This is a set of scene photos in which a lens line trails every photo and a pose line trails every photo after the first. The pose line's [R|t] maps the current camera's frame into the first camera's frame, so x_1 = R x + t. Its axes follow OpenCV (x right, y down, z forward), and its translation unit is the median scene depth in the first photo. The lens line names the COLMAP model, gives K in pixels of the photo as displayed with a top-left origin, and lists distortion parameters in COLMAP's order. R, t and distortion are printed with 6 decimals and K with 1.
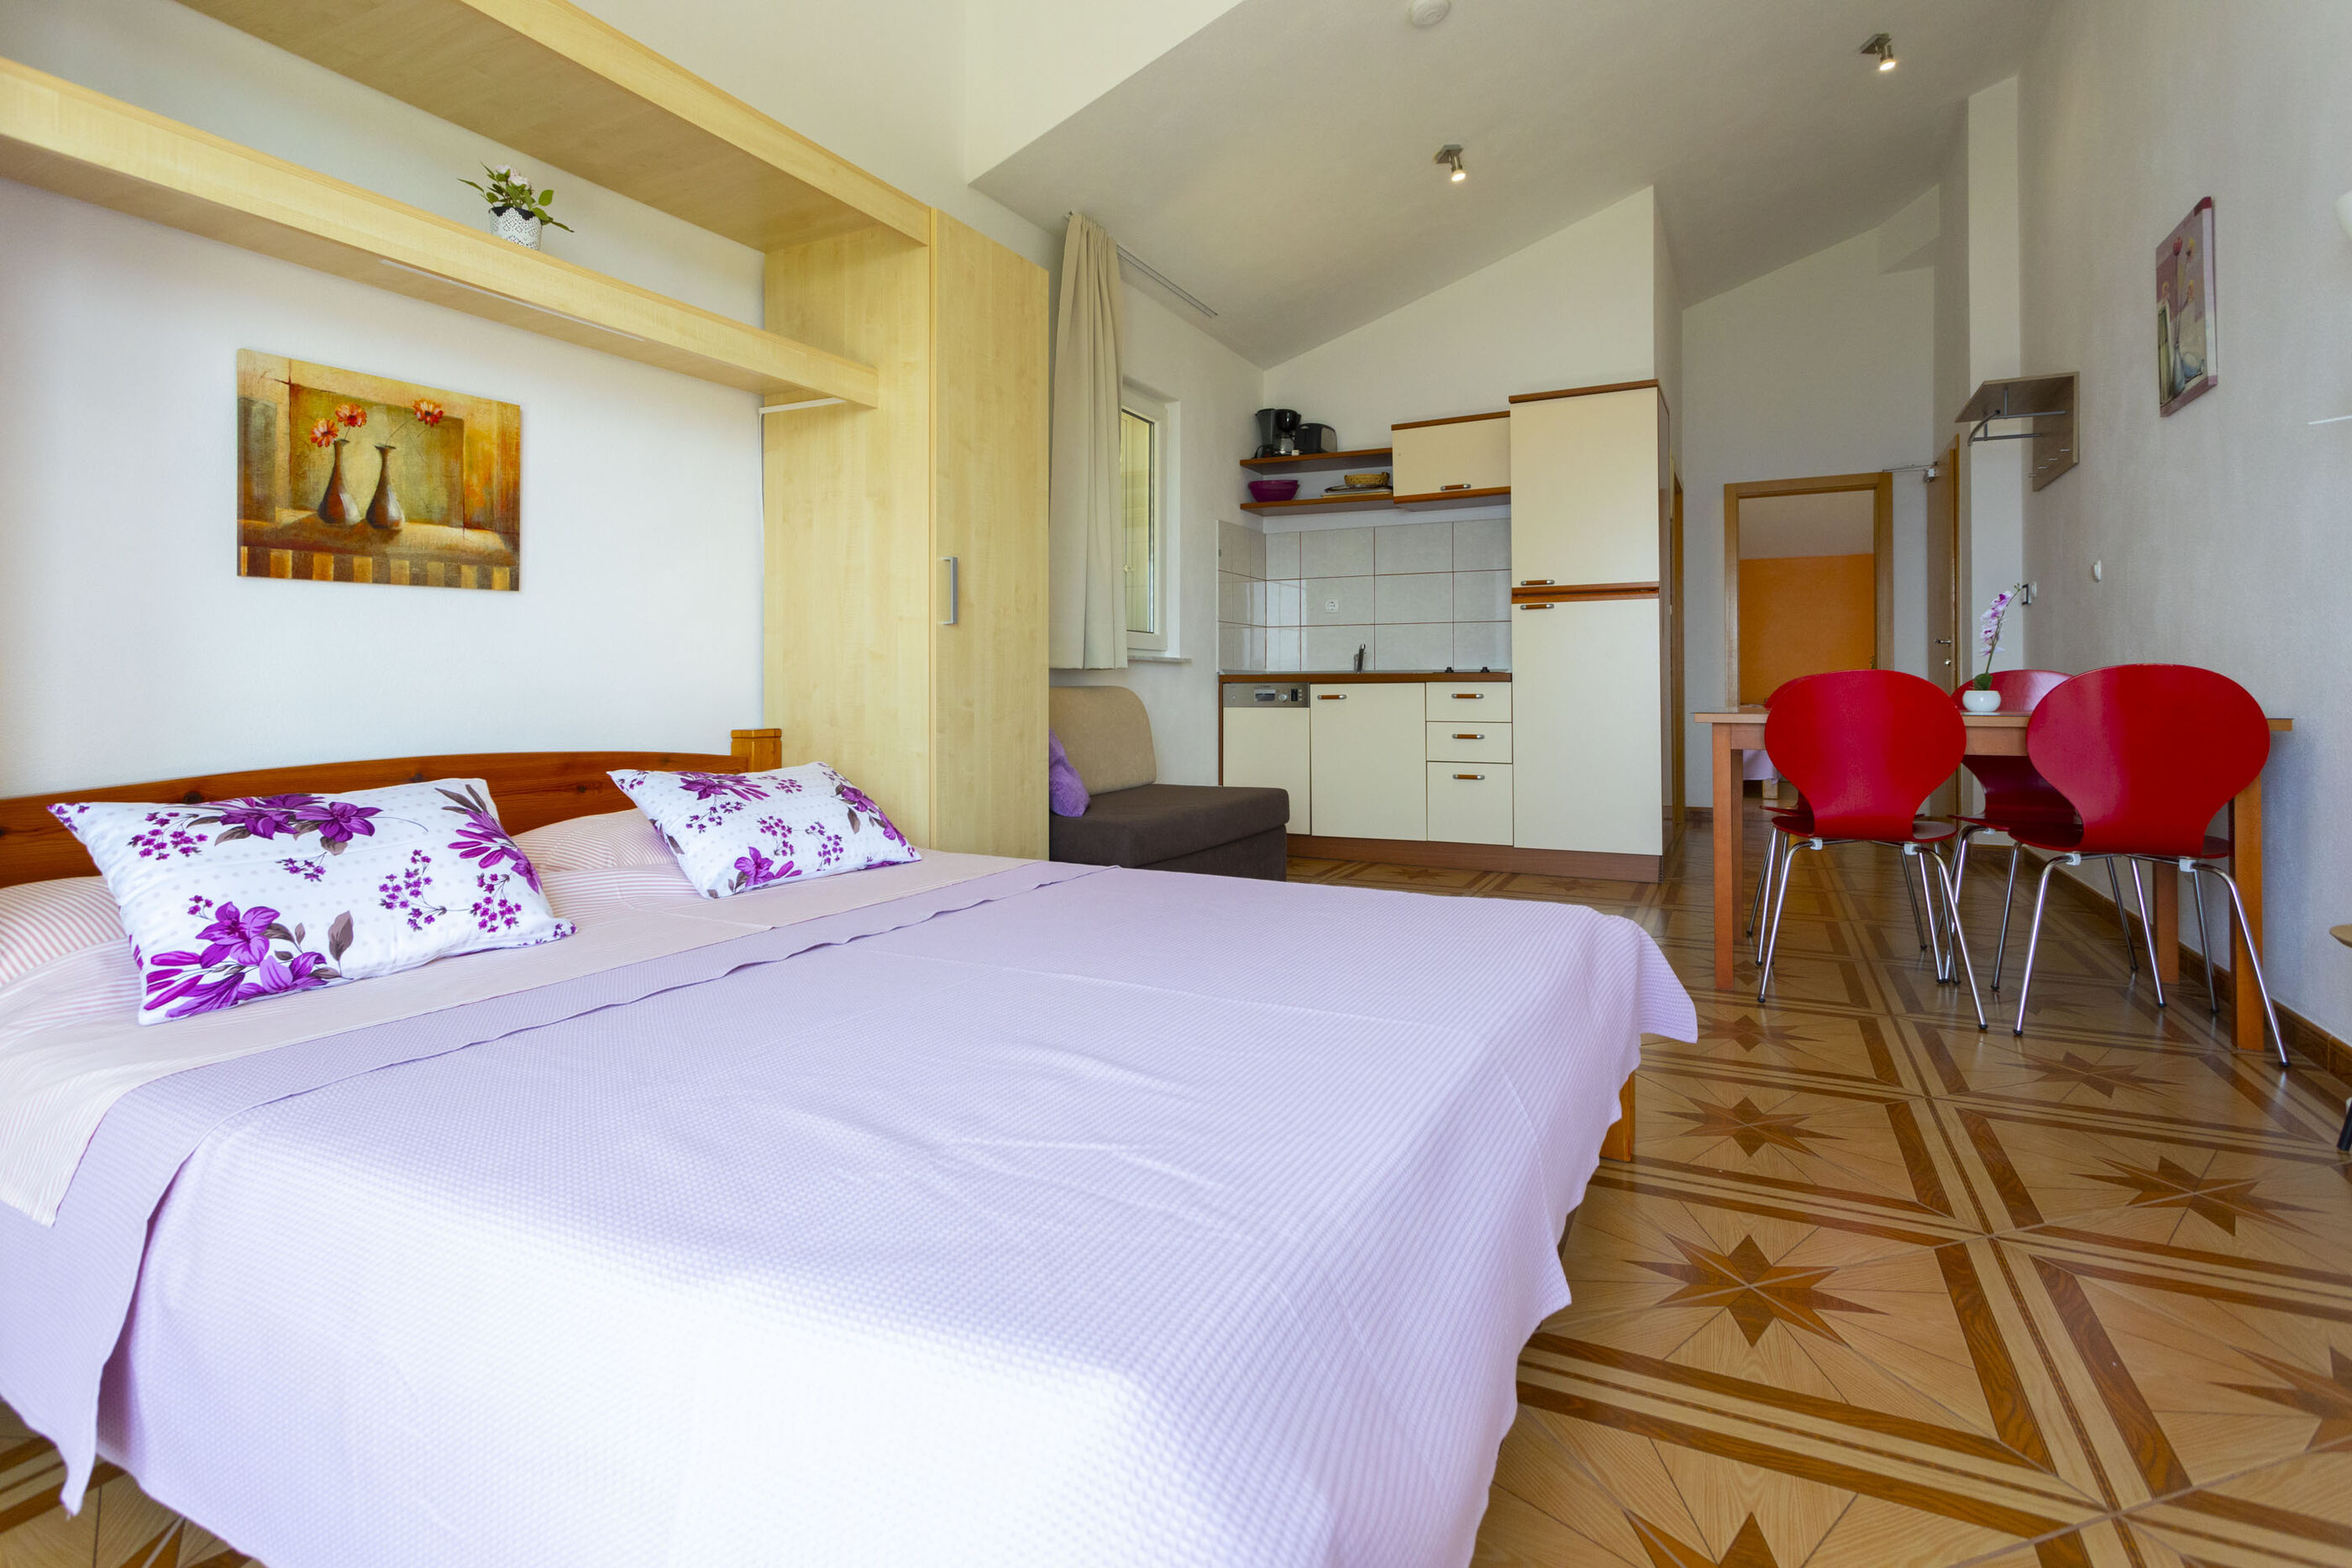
lens RADIAL K [[1111.3, 0, 1214.3], [0, 1111.3, 696.2], [0, 0, 1]] dist [0.004619, -0.000475]
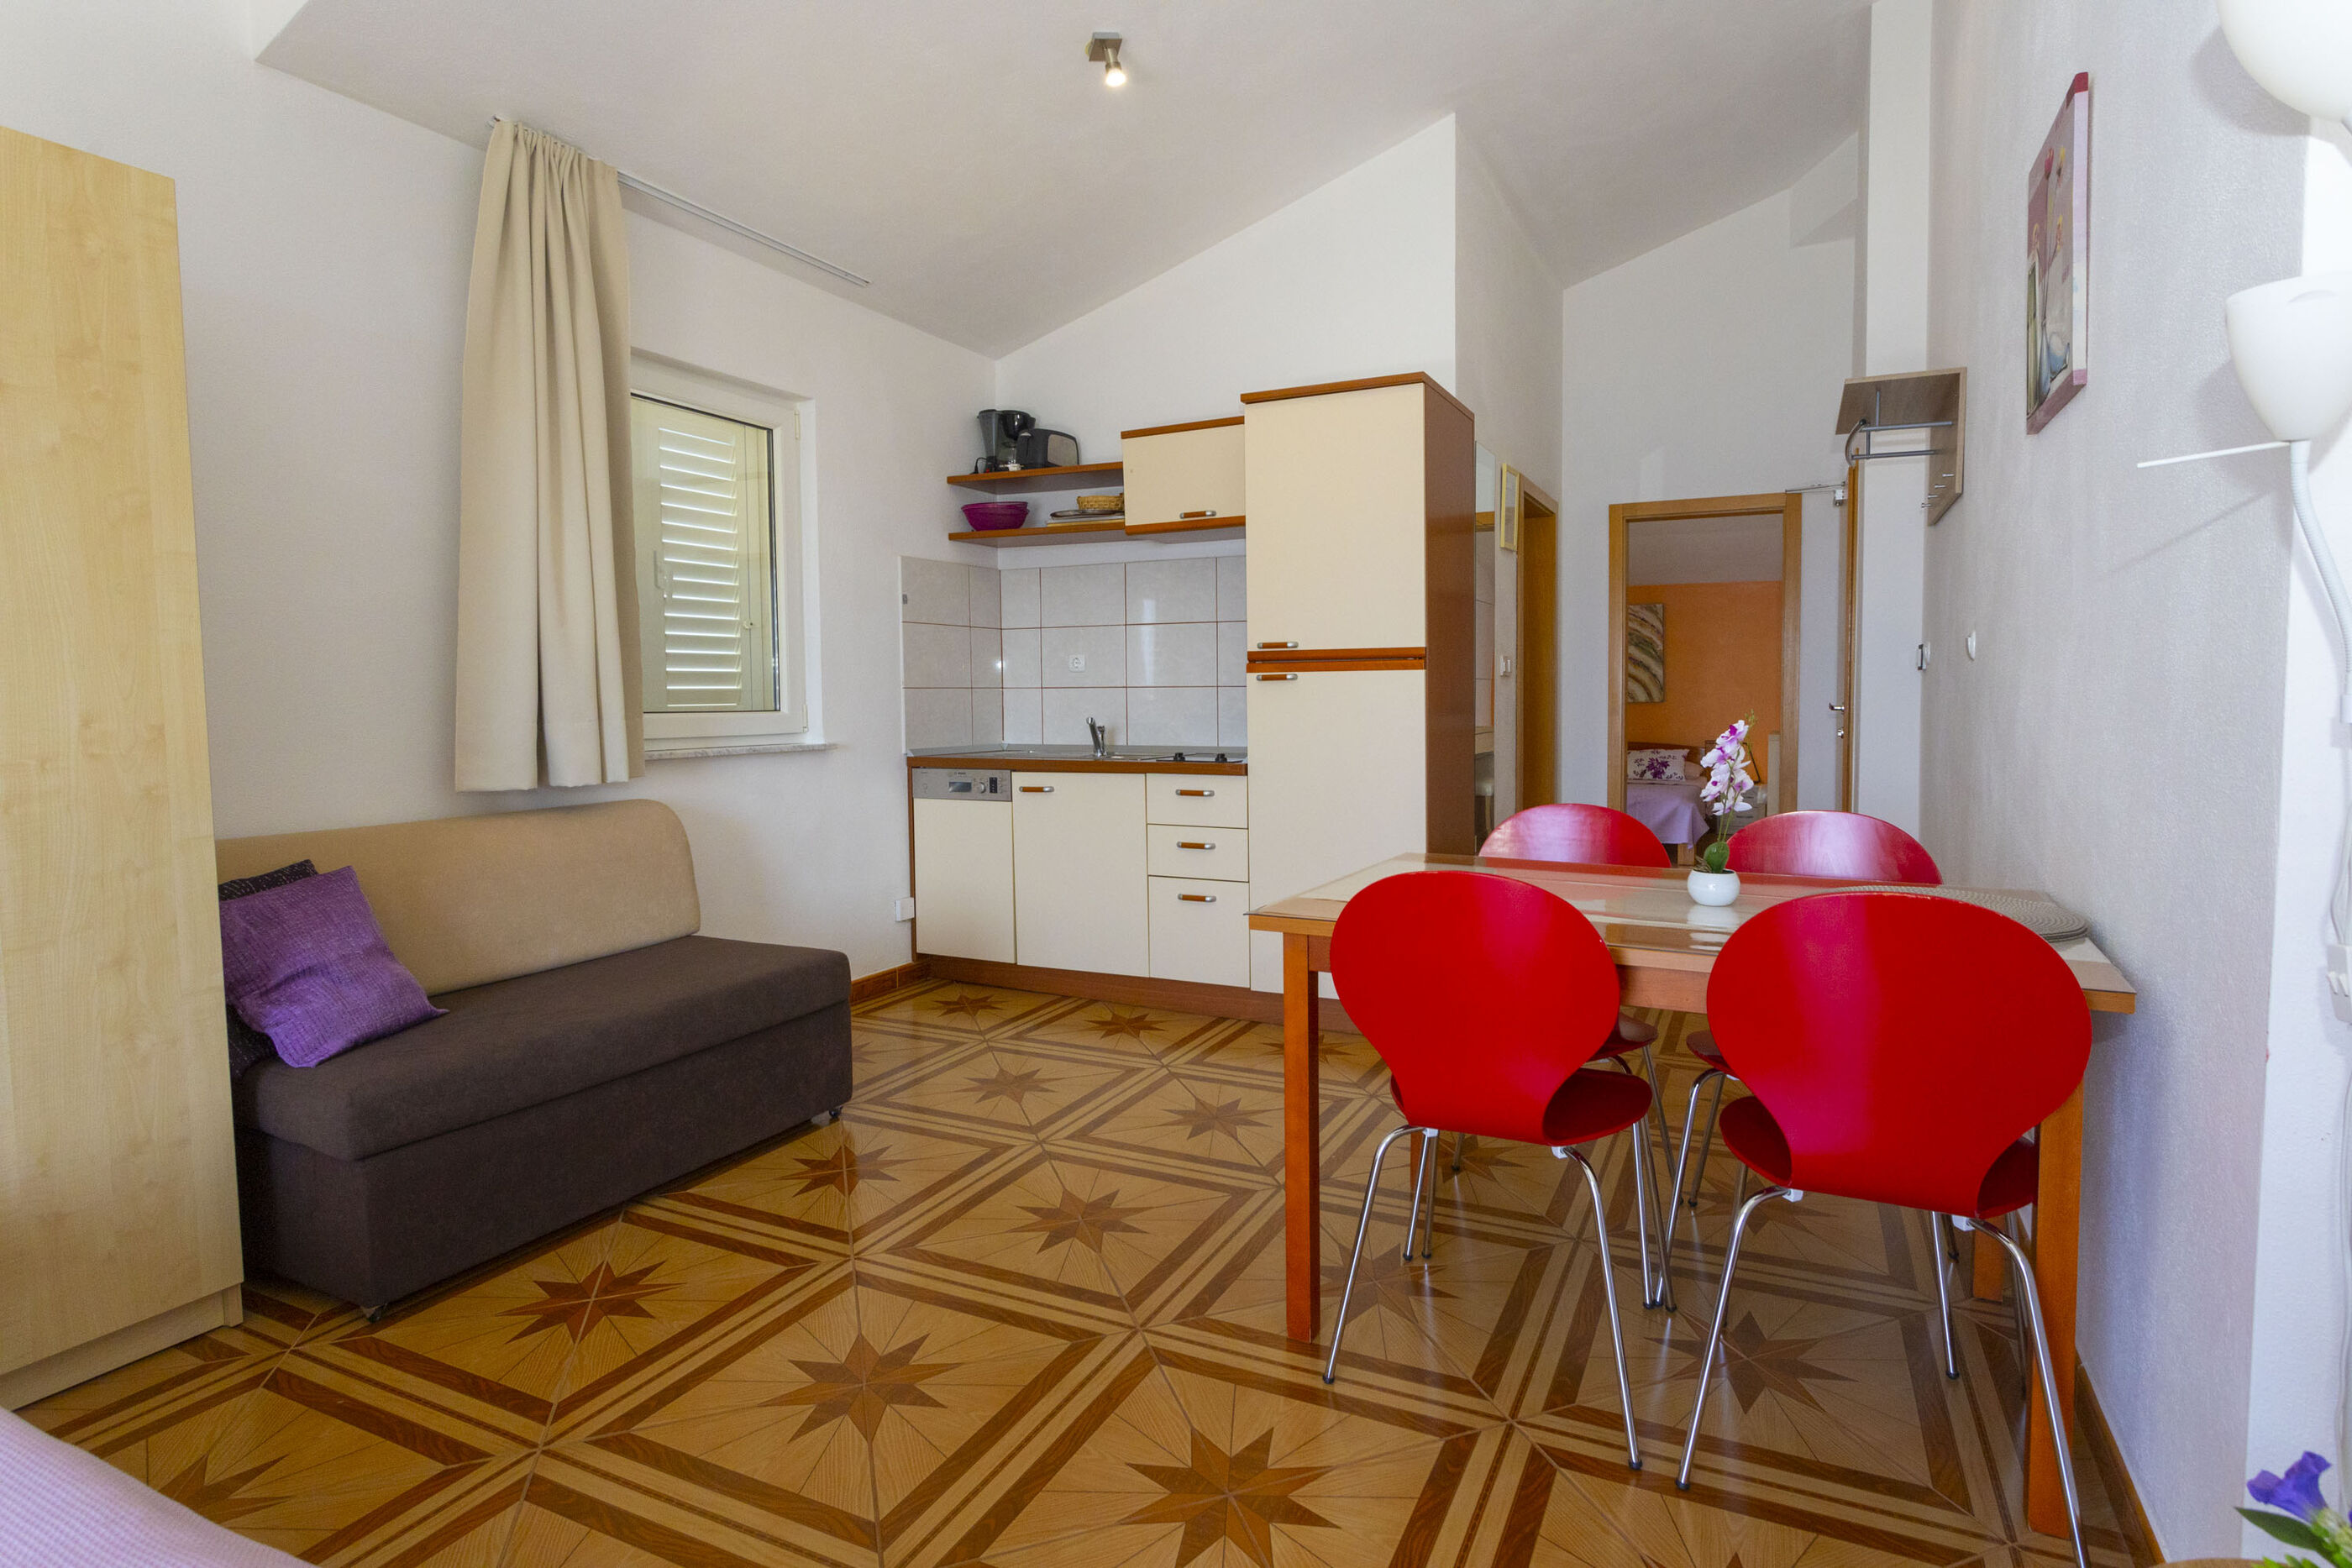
lens RADIAL K [[1154.6, 0, 1231.6], [0, 1154.6, 775.3], [0, 0, 1]] dist [-0.002358, -0.000115]
pose [[0.999785, -0.001741, 0.020673, 0.227137], [0.000560, 0.998374, 0.057001, -0.055094], [-0.020738, -0.056977, 0.998160, 0.198310]]
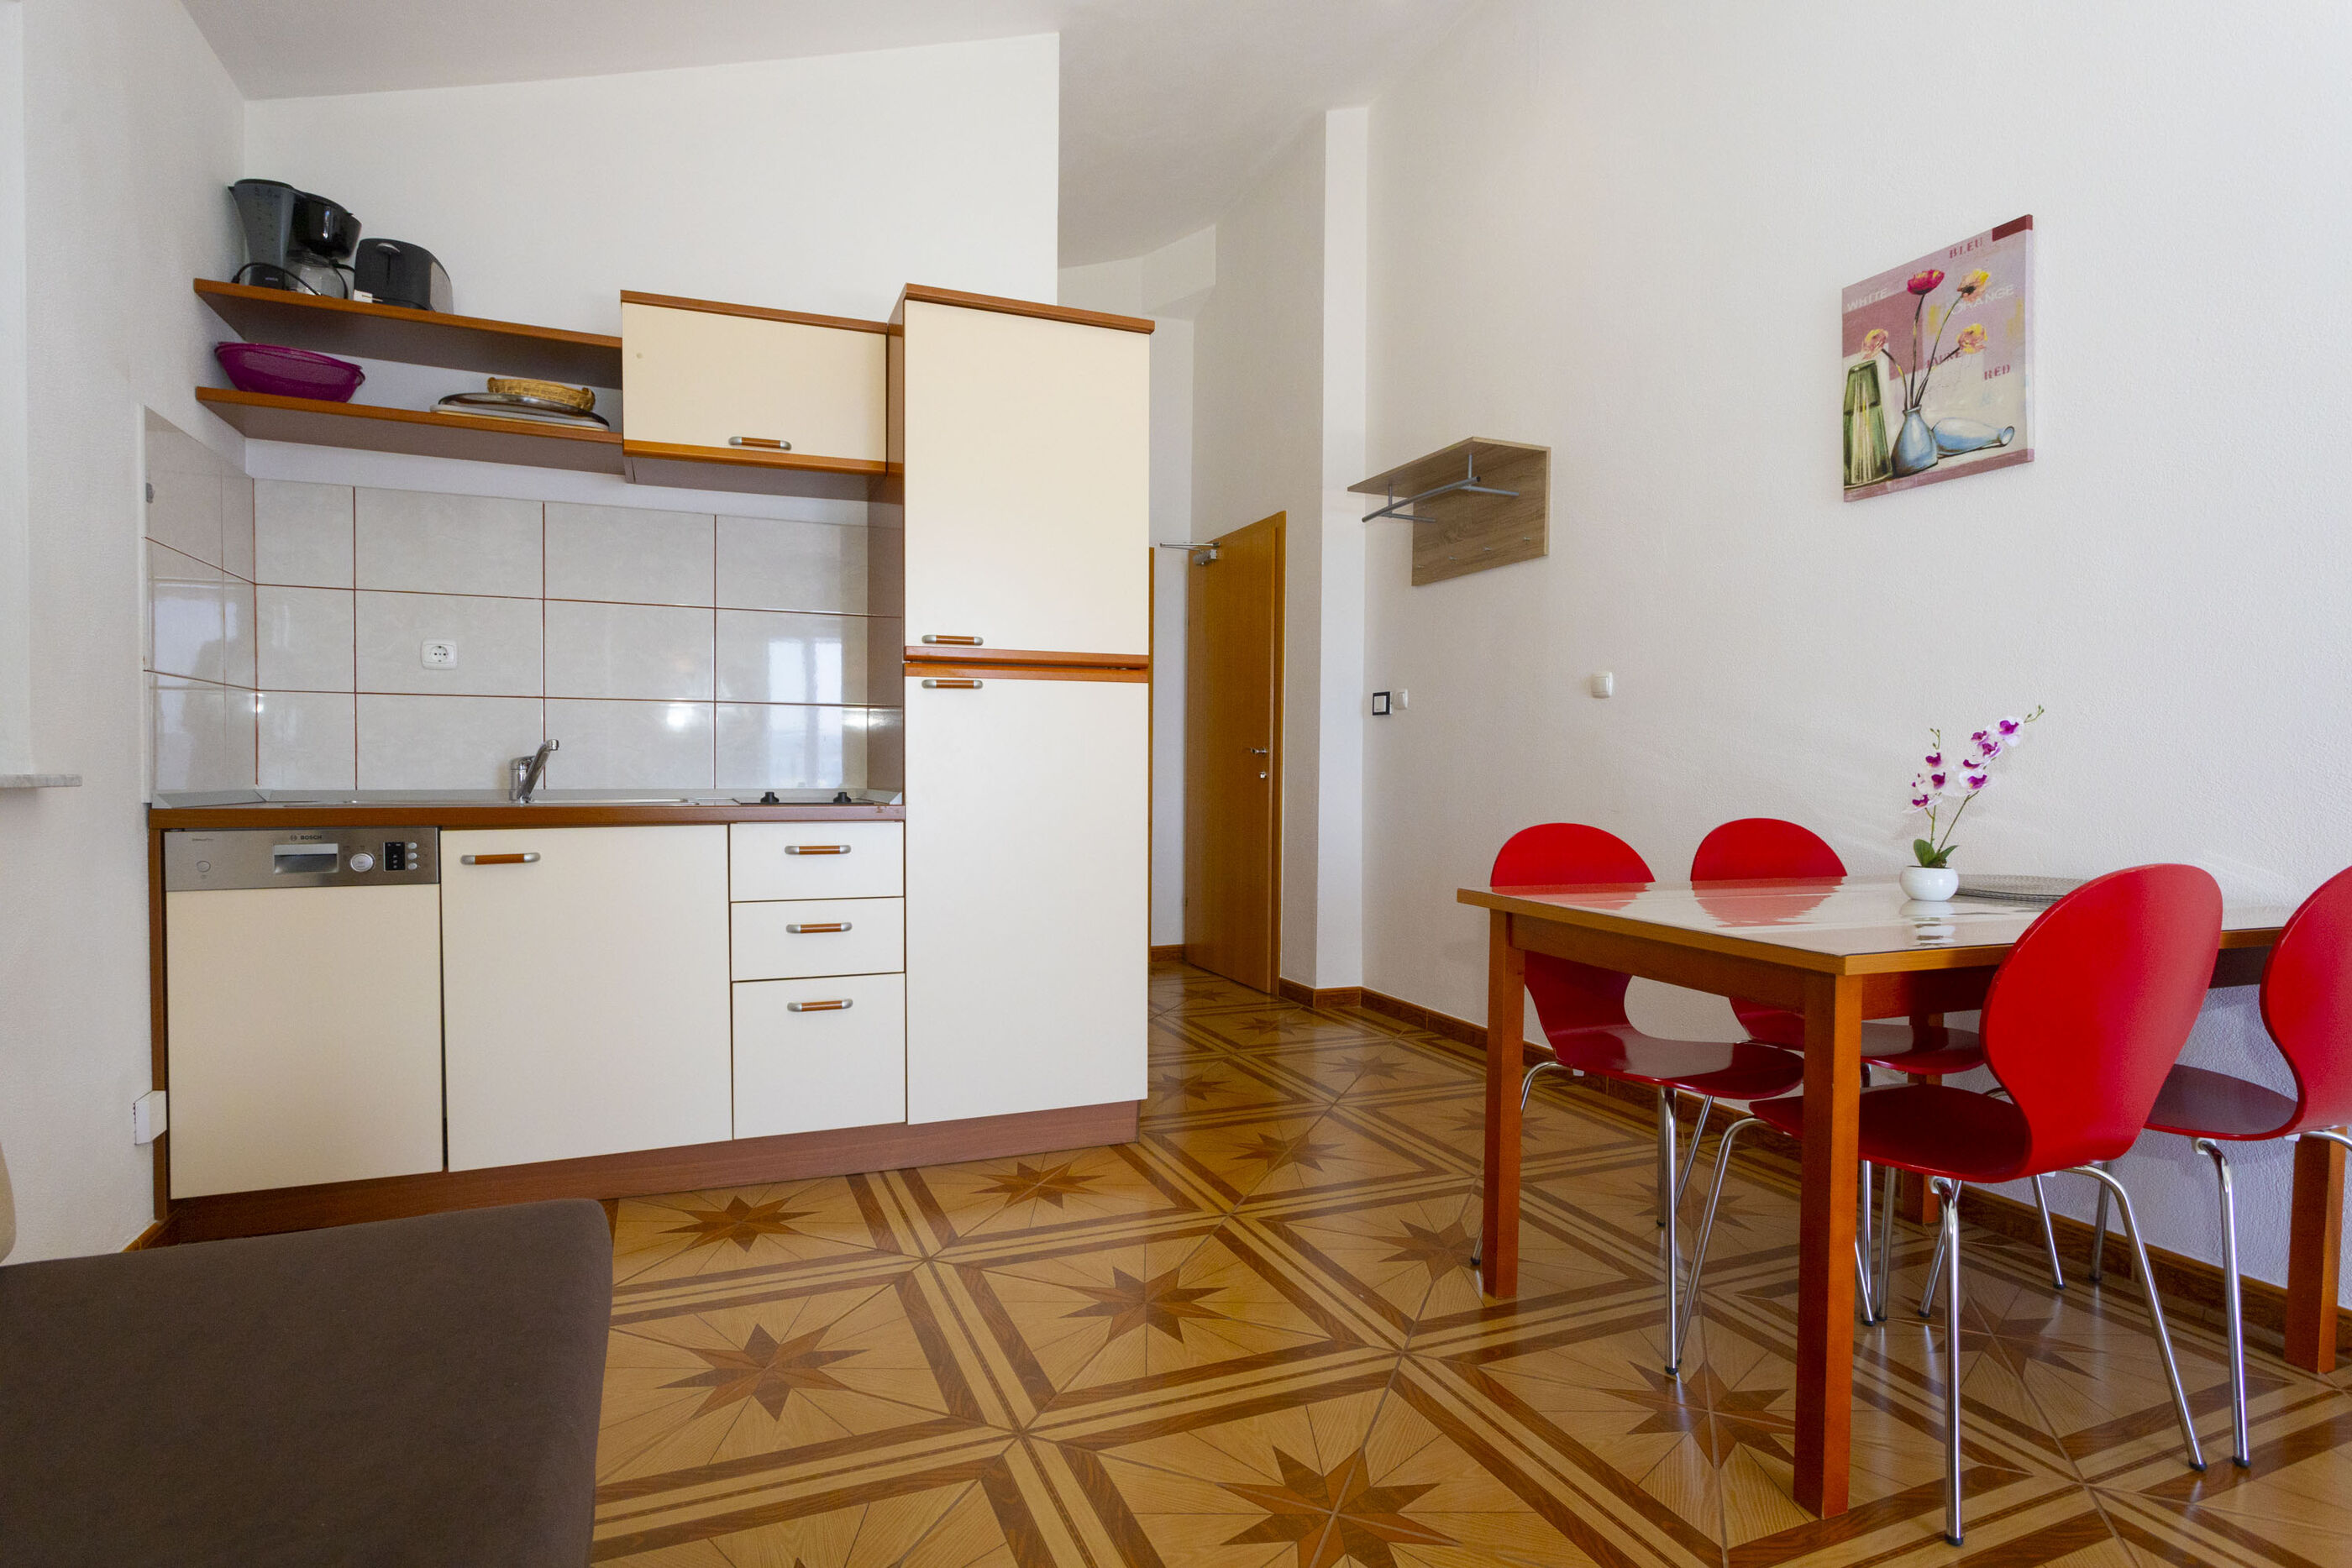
lens RADIAL K [[1179.3, 0, 1222.5], [0, 1179.3, 803.6], [0, 0, 1]] dist [-0.002723, -0.000208]
pose [[0.675577, -0.017504, 0.737082, -0.047894], [-0.002546, 0.999657, 0.026072, -0.034890], [-0.737285, -0.019490, 0.675300, 0.471051]]
